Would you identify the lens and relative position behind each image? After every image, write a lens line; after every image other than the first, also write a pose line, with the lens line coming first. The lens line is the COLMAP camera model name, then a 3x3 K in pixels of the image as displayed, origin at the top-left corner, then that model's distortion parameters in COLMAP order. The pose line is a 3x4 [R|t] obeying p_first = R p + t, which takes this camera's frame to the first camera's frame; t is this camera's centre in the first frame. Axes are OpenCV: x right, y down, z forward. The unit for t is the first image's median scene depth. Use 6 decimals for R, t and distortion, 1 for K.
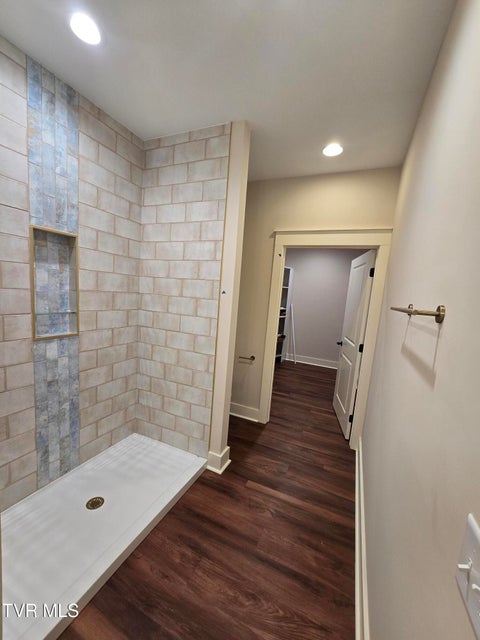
lens RADIAL K [[262.4, 0, 237.3], [0, 262.4, 325.3], [0, 0, 1]] dist [-0.003064, 0.000061]
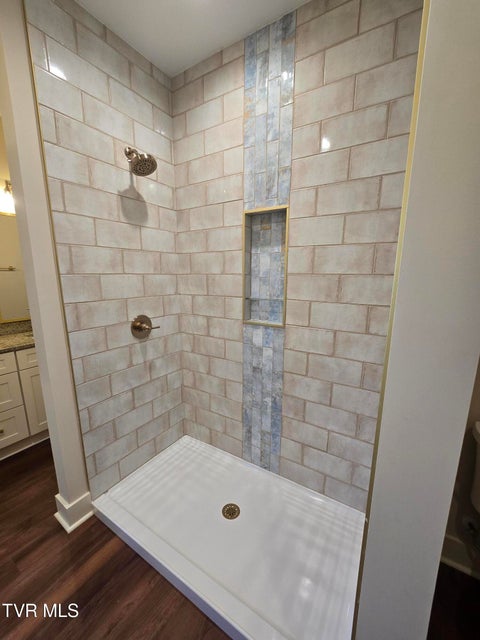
lens RADIAL K [[259.7, 0, 237.2], [0, 259.7, 325.8], [0, 0, 1]] dist [-0.005511, 0.000377]
pose [[-0.145723, 0.119019, -0.982140, 0.239720], [-0.142186, 0.979911, 0.139846, -0.066497], [0.979055, 0.160025, -0.125873, 0.994347]]
